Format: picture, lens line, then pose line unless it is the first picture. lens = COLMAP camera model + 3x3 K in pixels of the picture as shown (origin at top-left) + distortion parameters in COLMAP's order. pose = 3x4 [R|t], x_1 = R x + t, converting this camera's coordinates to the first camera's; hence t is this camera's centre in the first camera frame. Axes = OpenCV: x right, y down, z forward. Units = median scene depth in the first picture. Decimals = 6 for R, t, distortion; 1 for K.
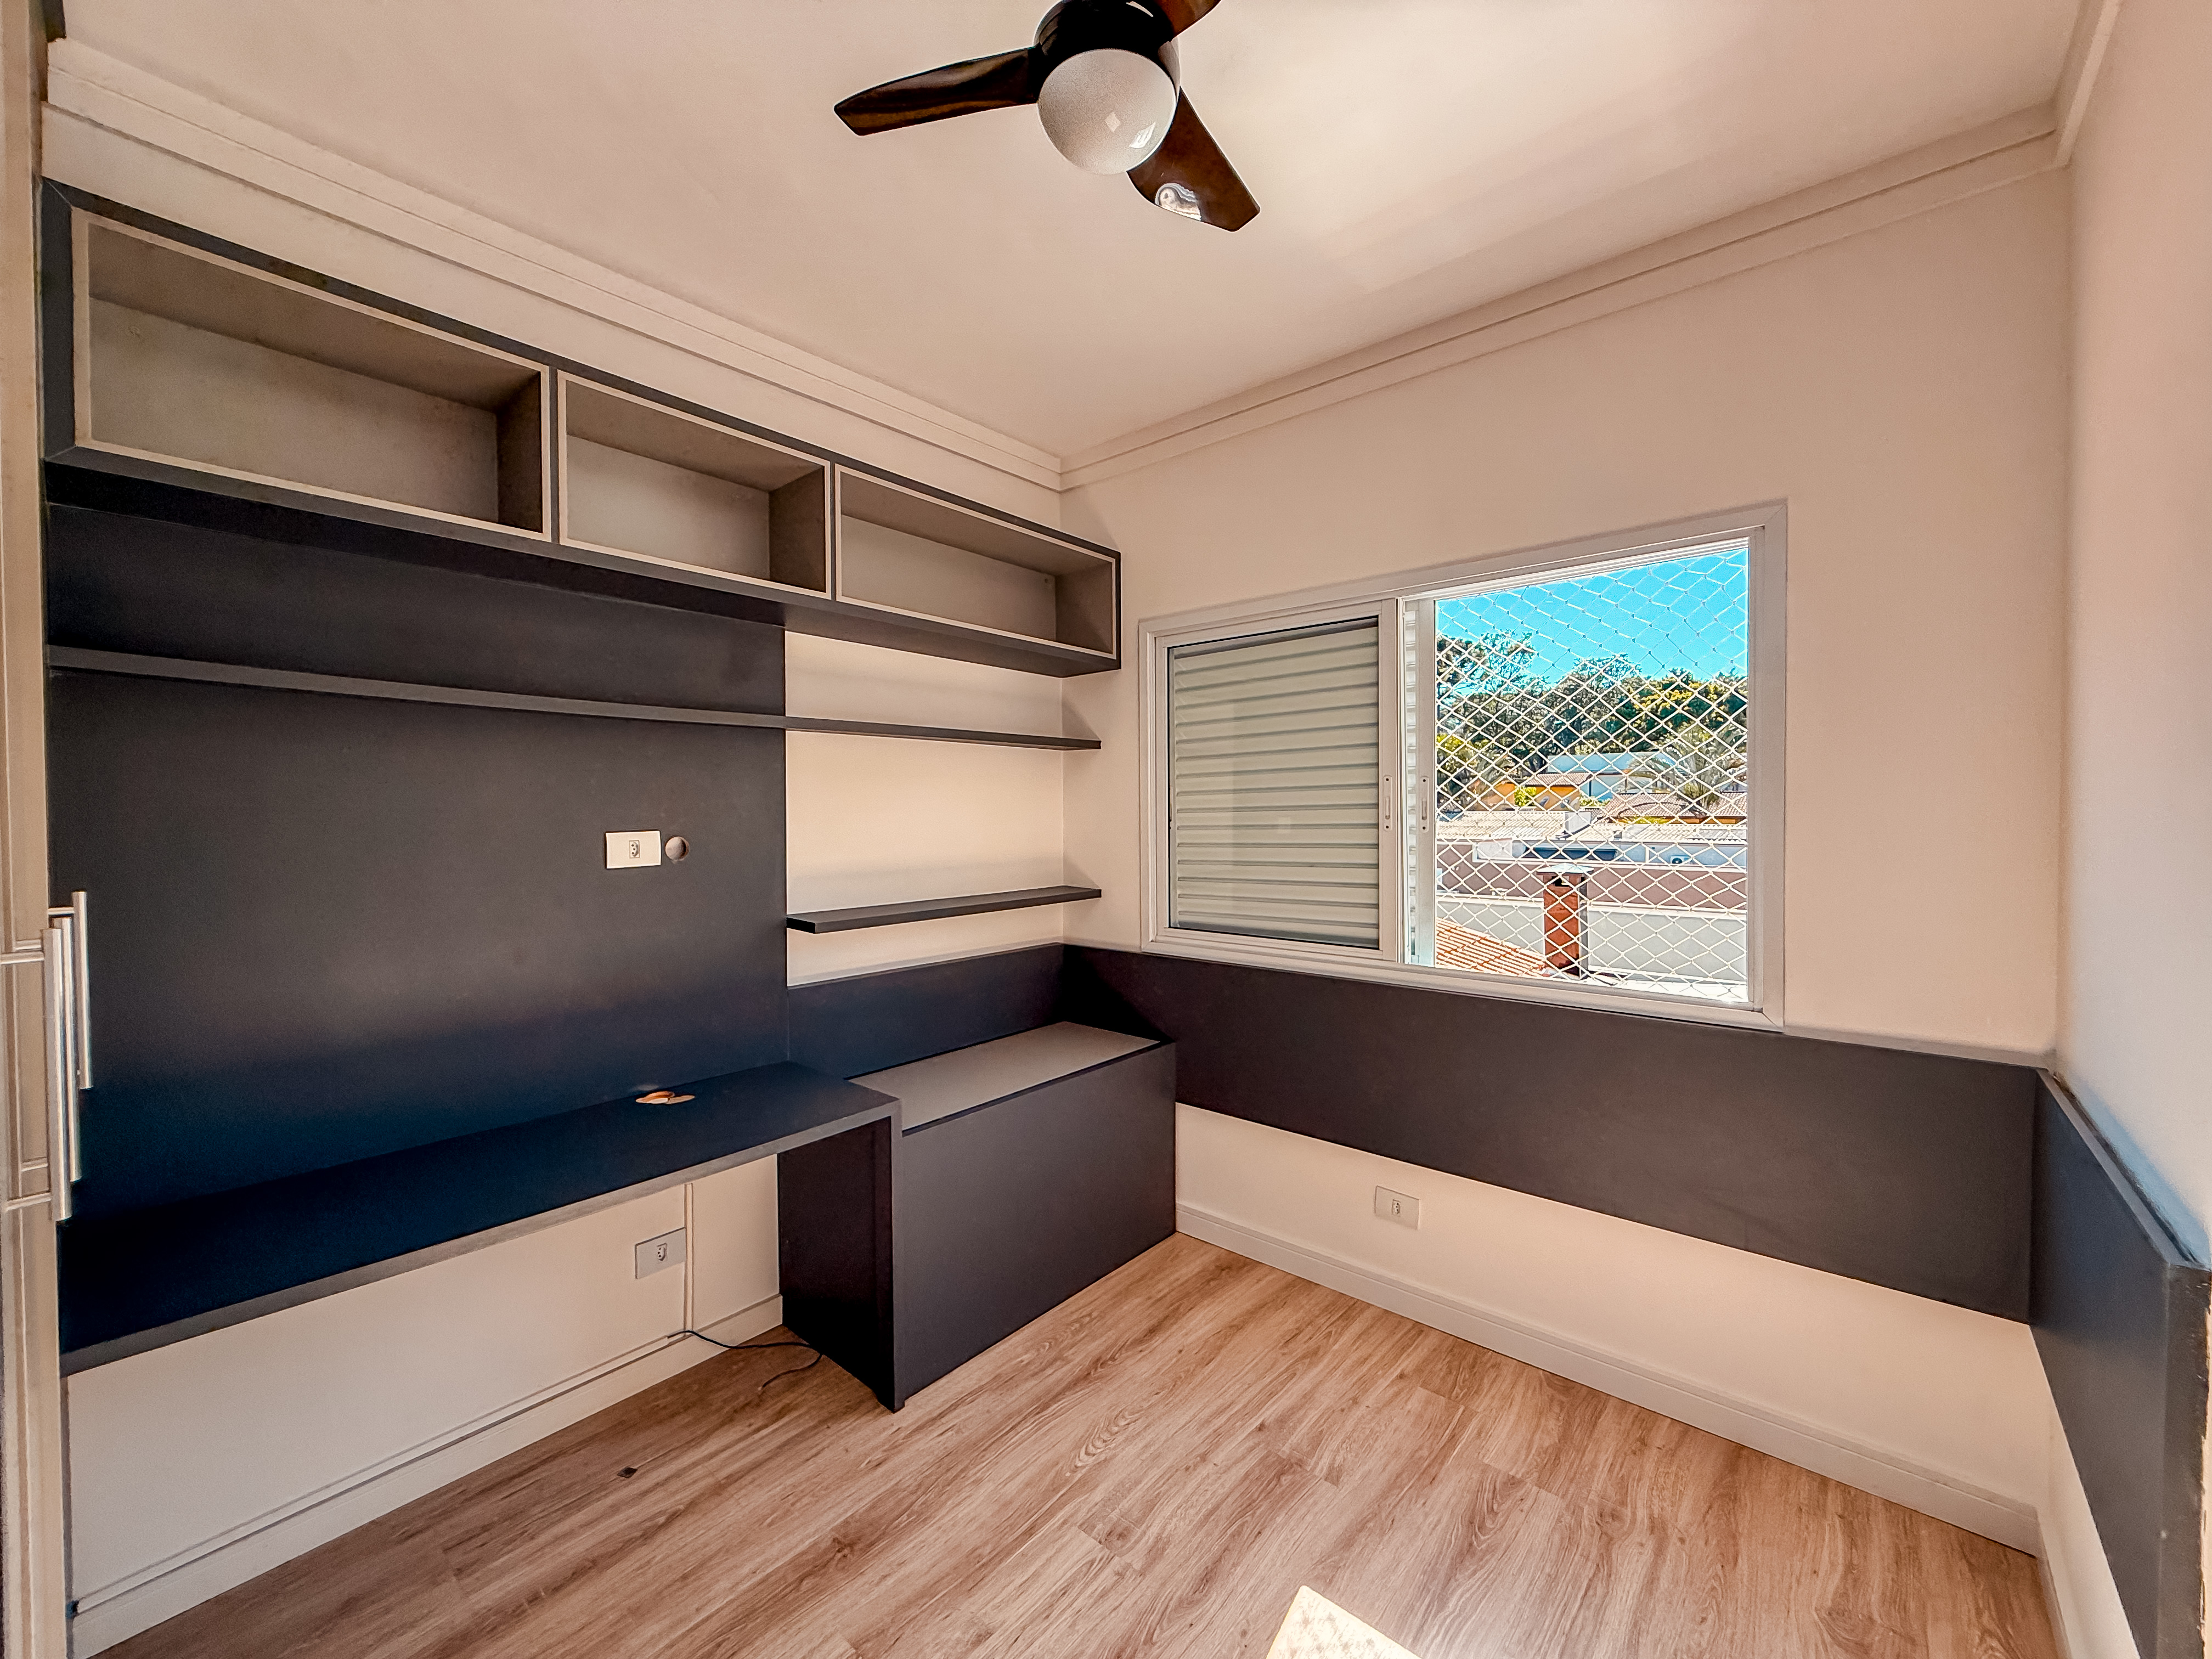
lens RADIAL K [[886.1, 0, 1106.9], [0, 886.1, 822.7], [0, 0, 1]] dist [-0.001430, -0.000112]
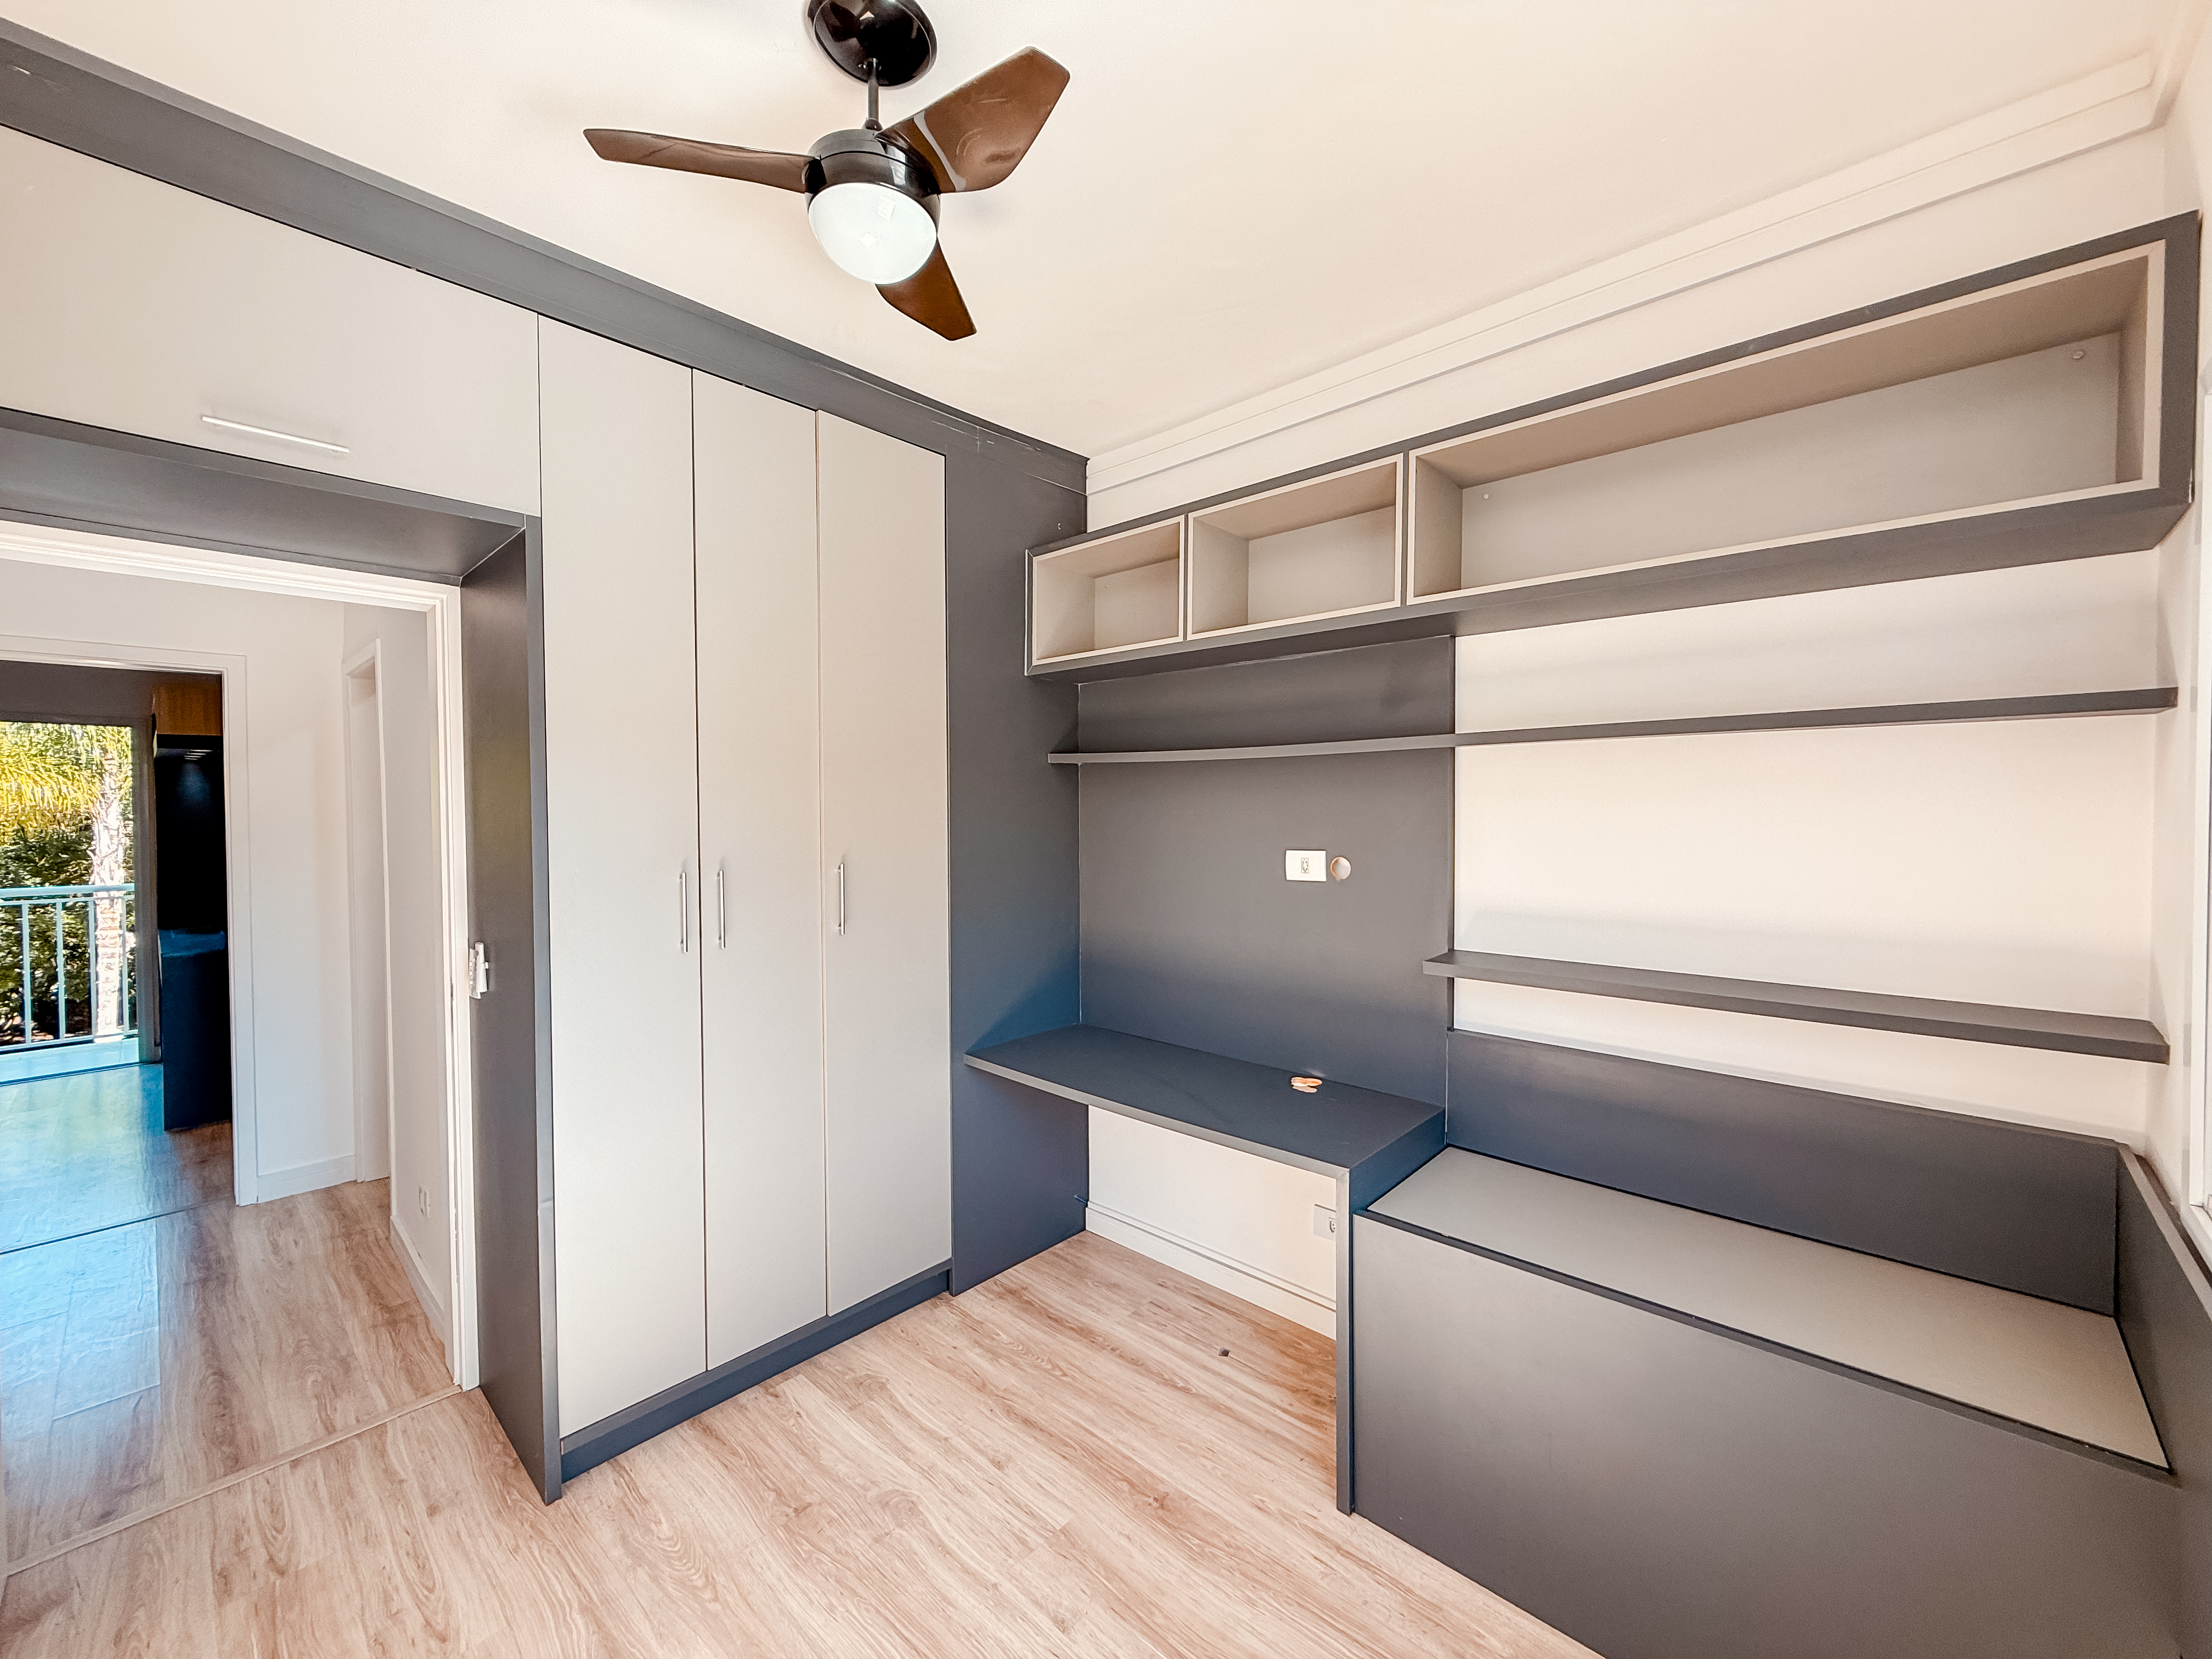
lens RADIAL K [[886.1, 0, 1104.9], [0, 886.1, 827.0], [0, 0, 1]] dist [-0.001430, -0.000112]
pose [[-0.042685, 0.027806, -0.998702, 0.719509], [-0.013326, 0.999508, 0.028398, -0.056969], [0.999000, 0.014521, -0.042294, 0.871447]]
